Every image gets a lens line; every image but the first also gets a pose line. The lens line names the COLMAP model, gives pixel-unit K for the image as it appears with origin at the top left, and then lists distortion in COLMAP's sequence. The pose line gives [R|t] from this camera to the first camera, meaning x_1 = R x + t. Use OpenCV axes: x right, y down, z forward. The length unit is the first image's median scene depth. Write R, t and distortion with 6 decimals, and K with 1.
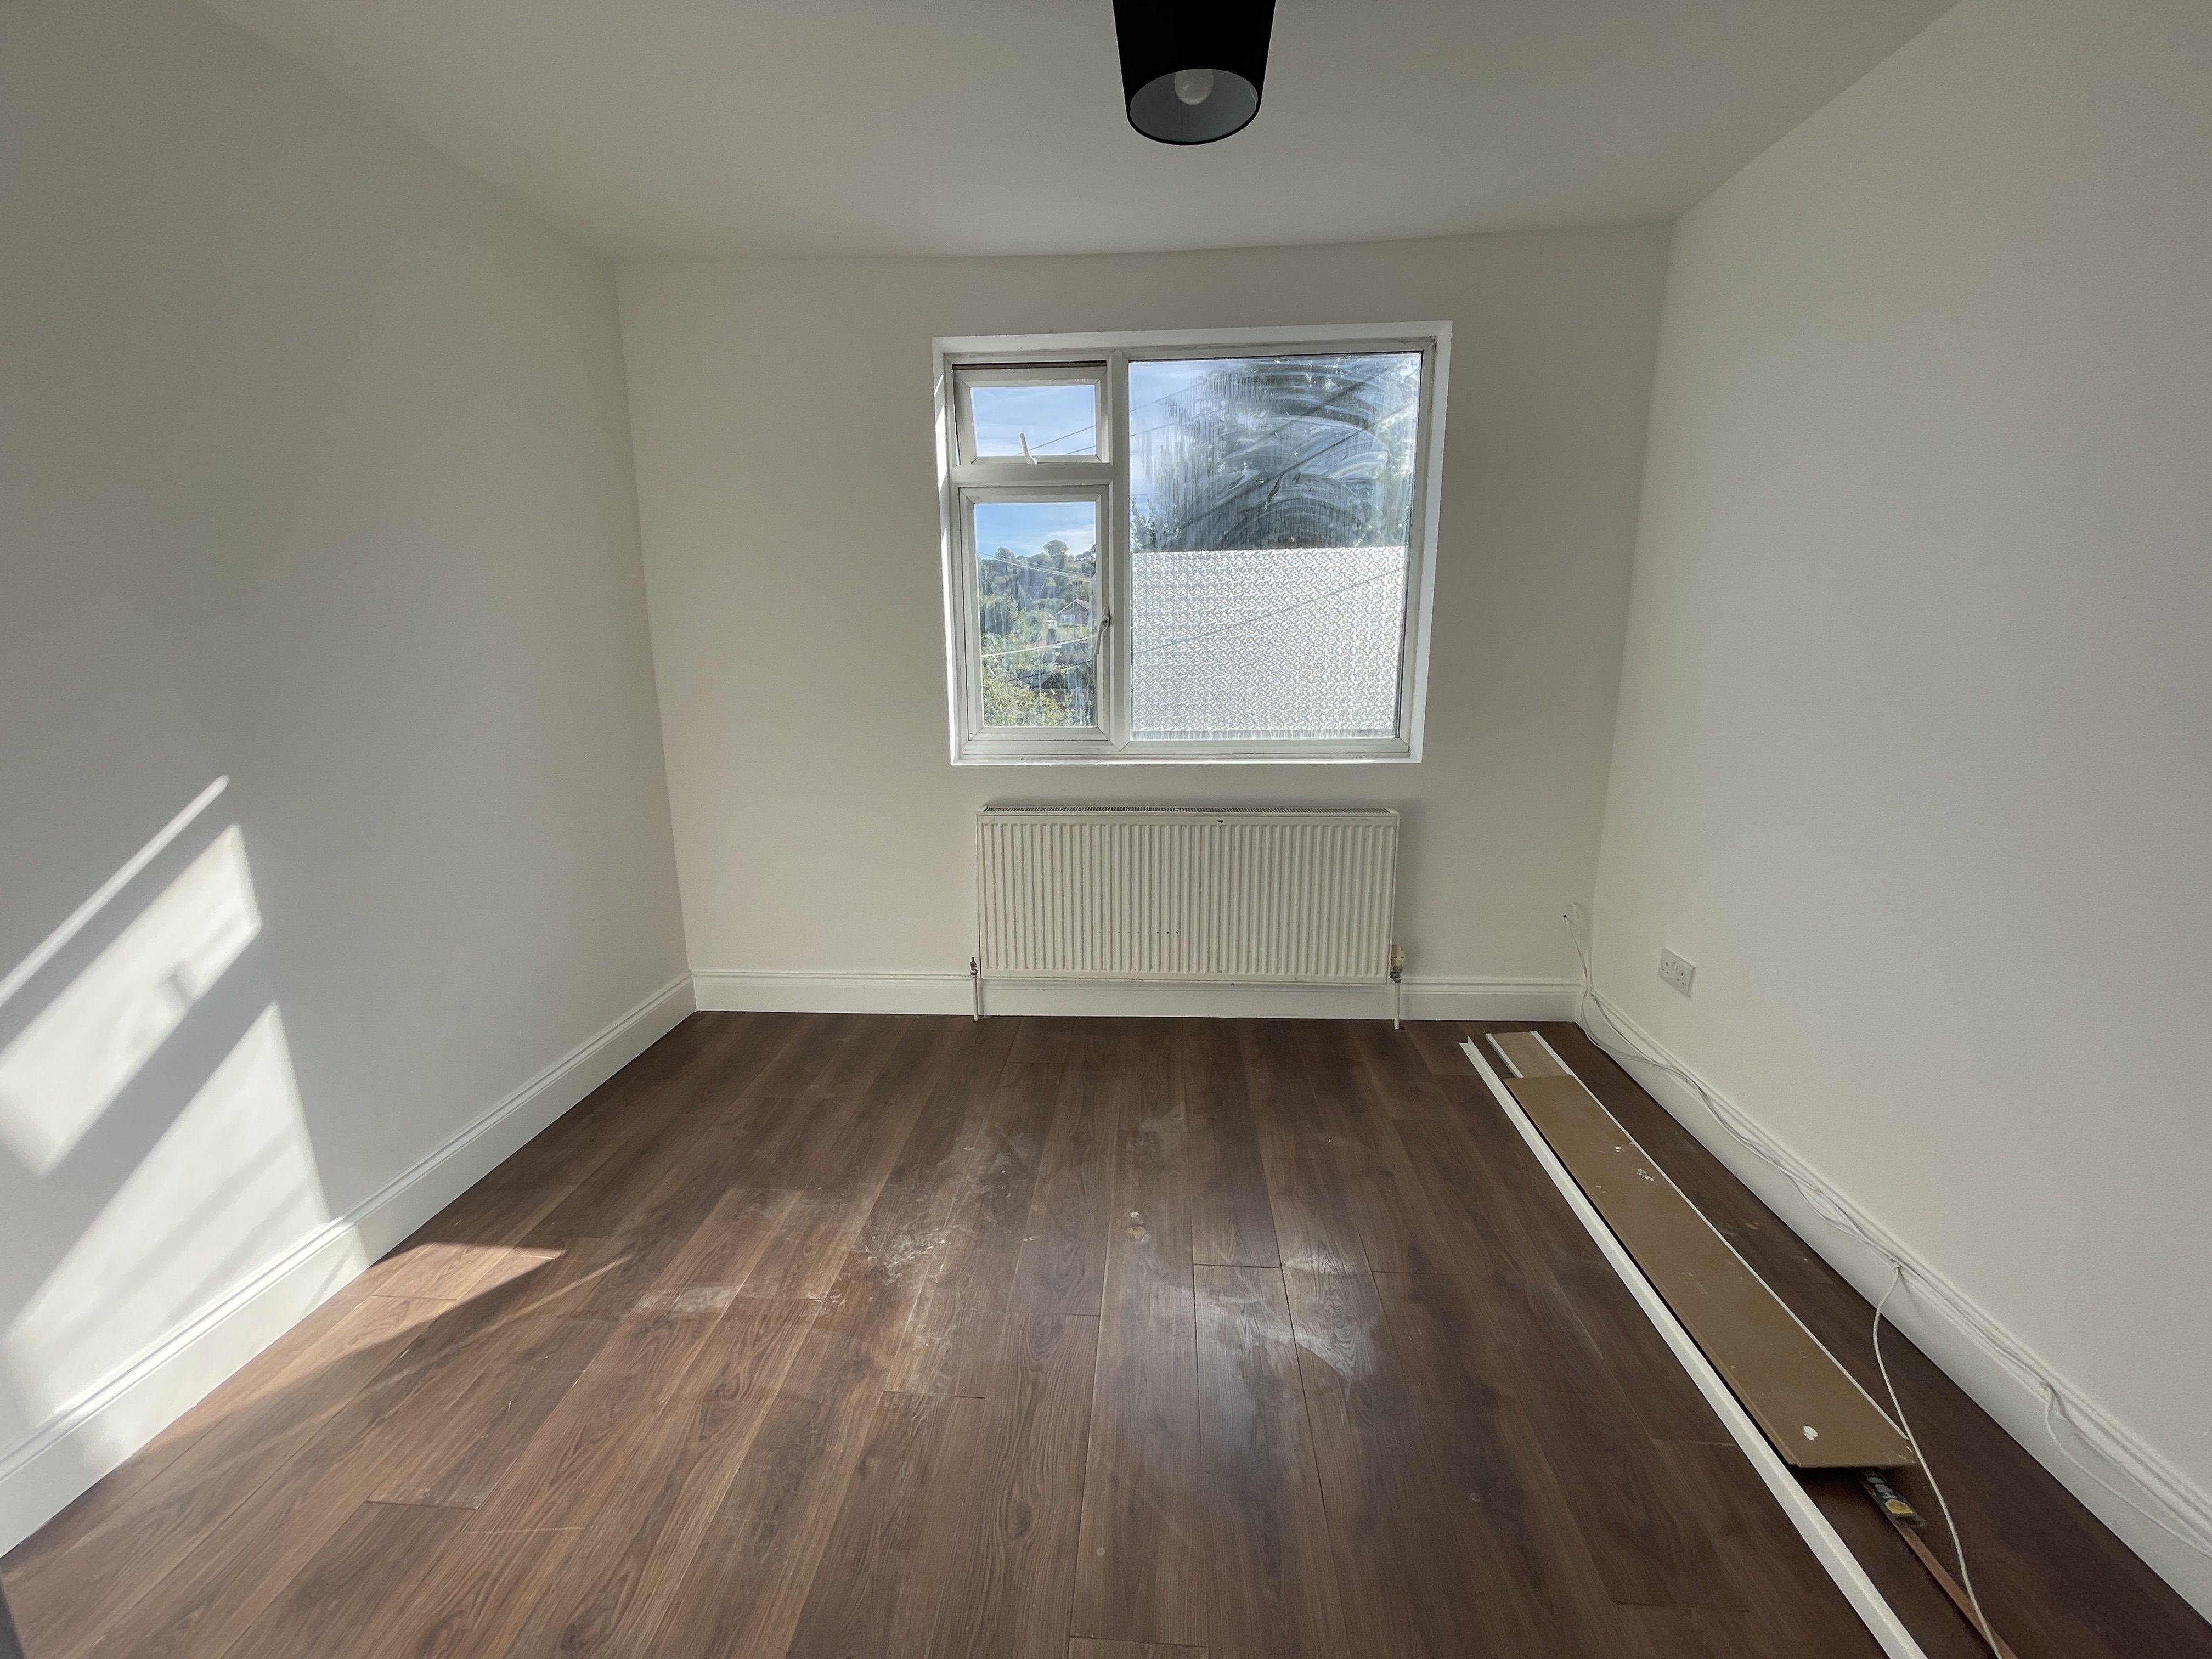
lens RADIAL K [[884.5, 0, 1095.0], [0, 884.5, 825.1], [0, 0, 1]] dist [0.000006, 0.000138]
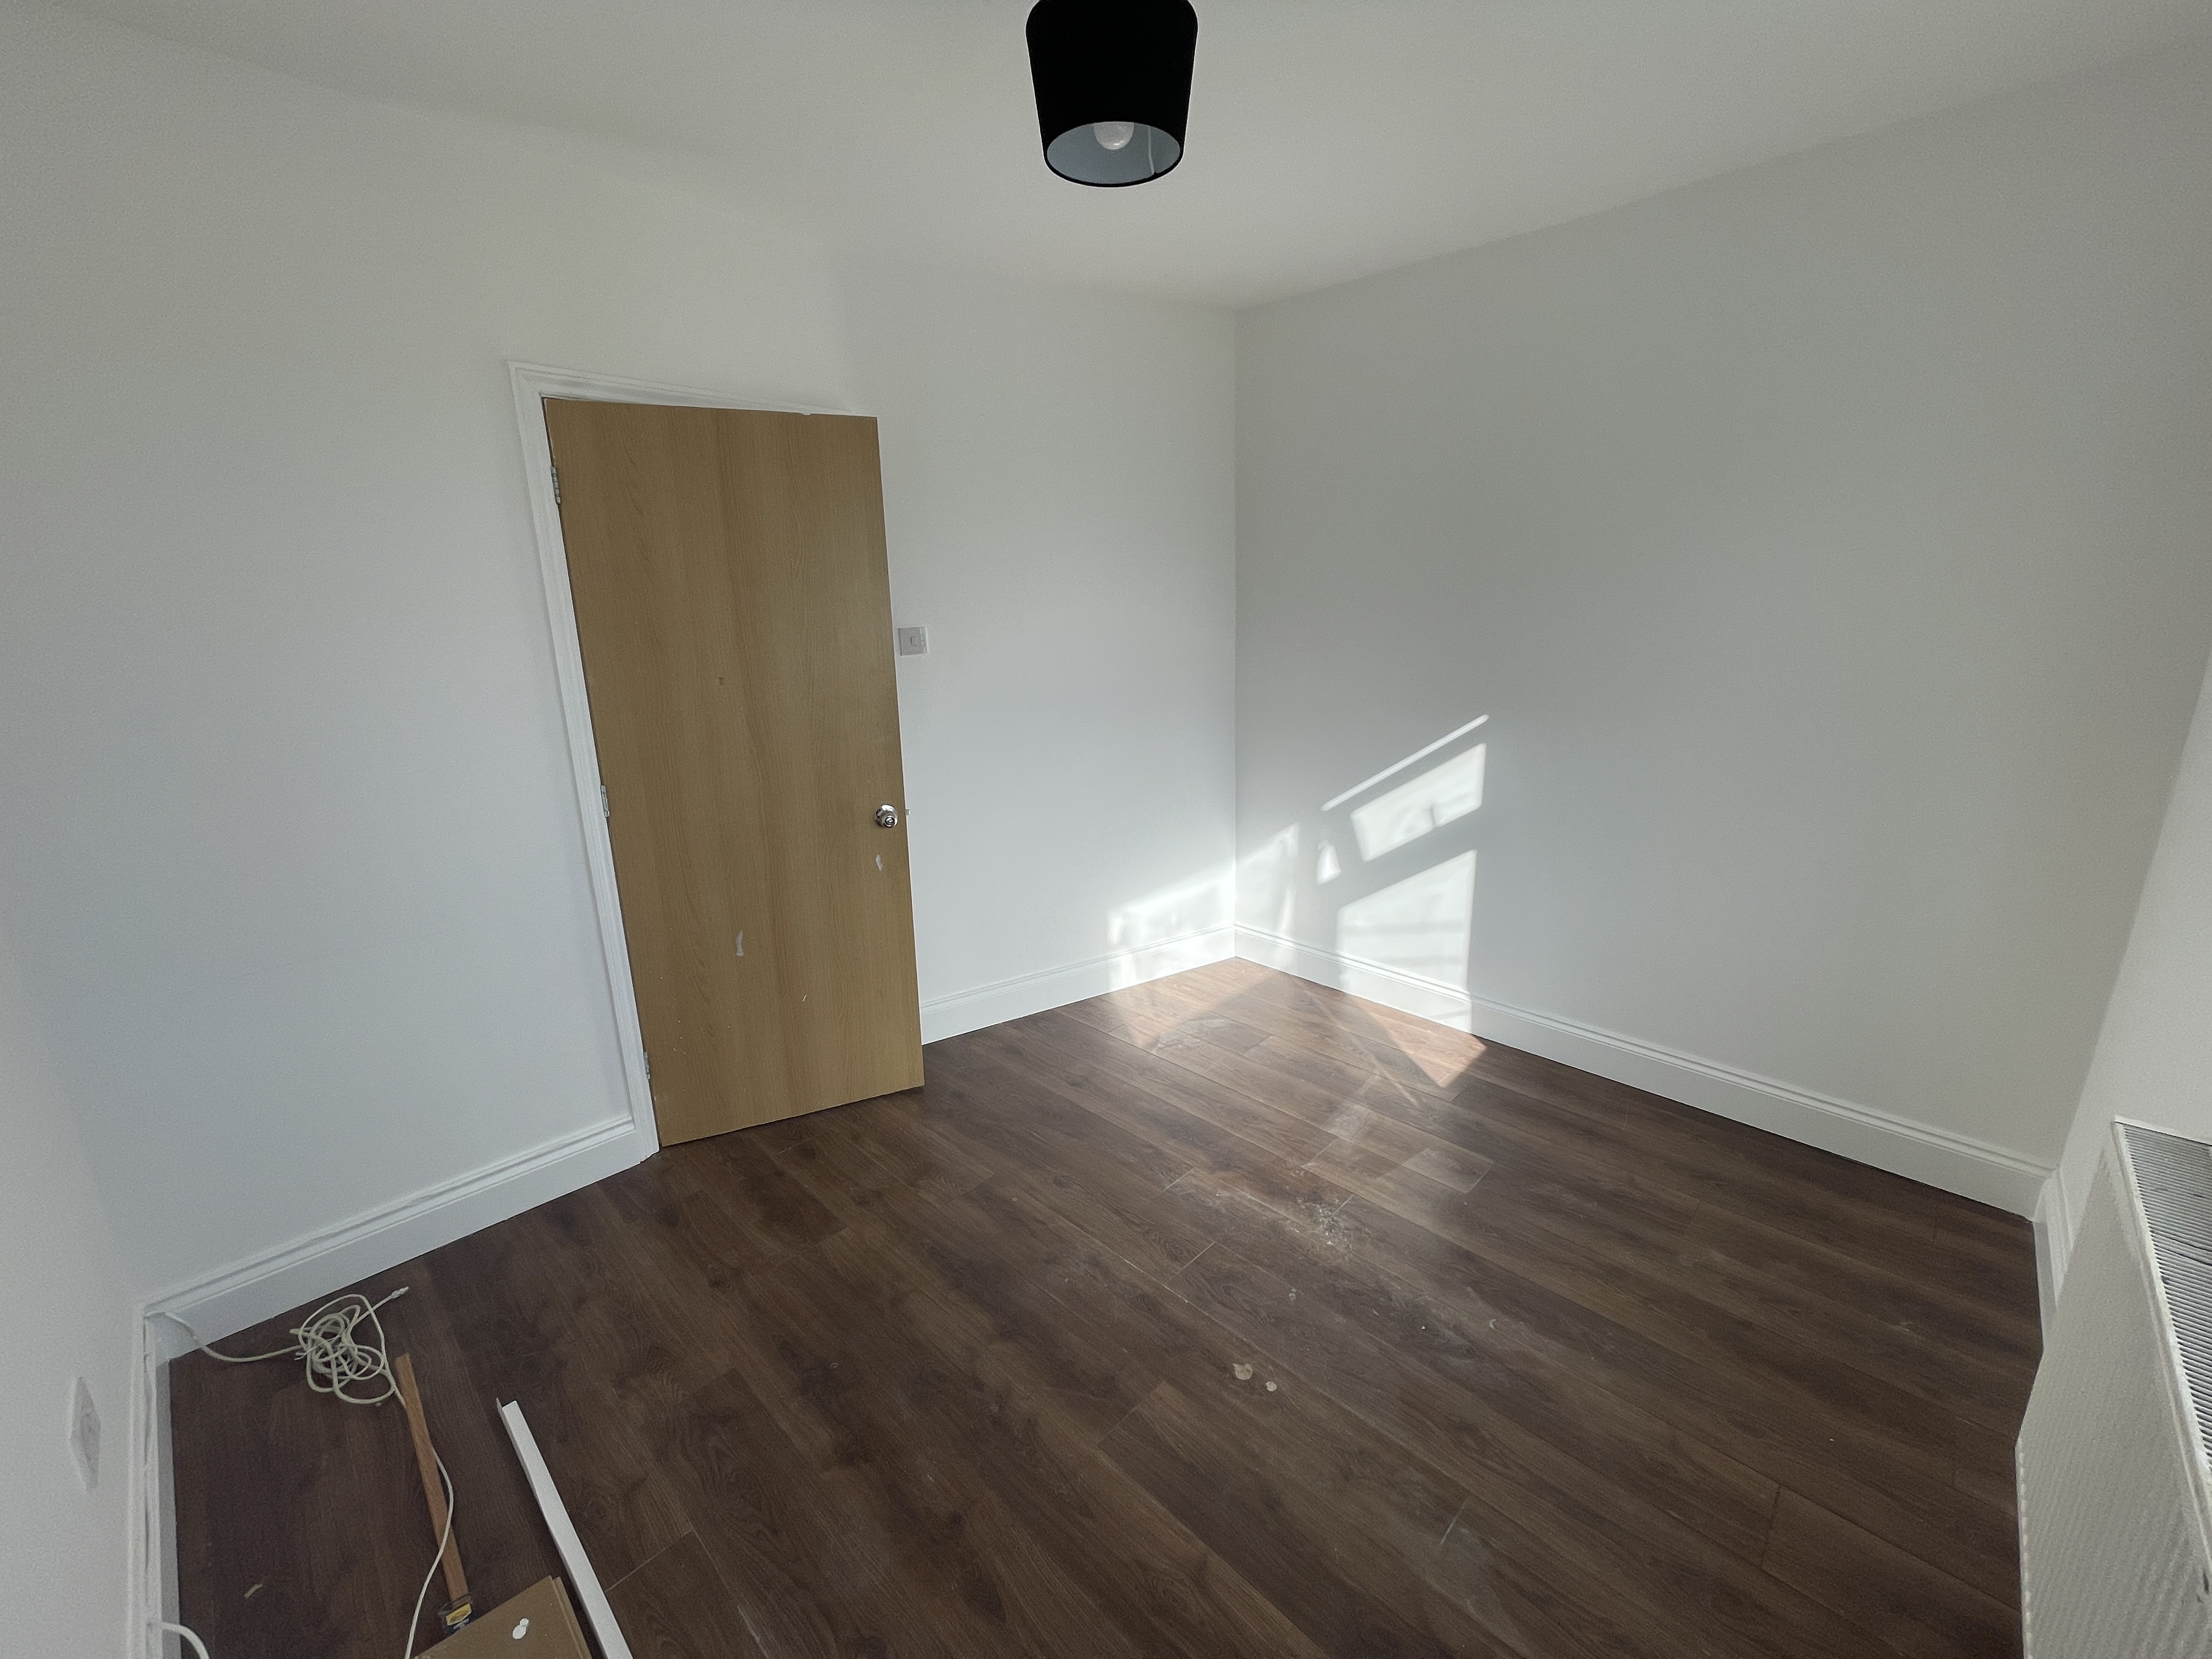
lens RADIAL K [[884.5, 0, 1098.0], [0, 884.5, 827.1], [0, 0, 1]] dist [0.000006, 0.000138]
pose [[-0.638307, 0.217693, -0.738359, 0.663631], [-0.140183, 0.910268, 0.389565, -0.343475], [0.756910, 0.352167, -0.550514, 1.187492]]
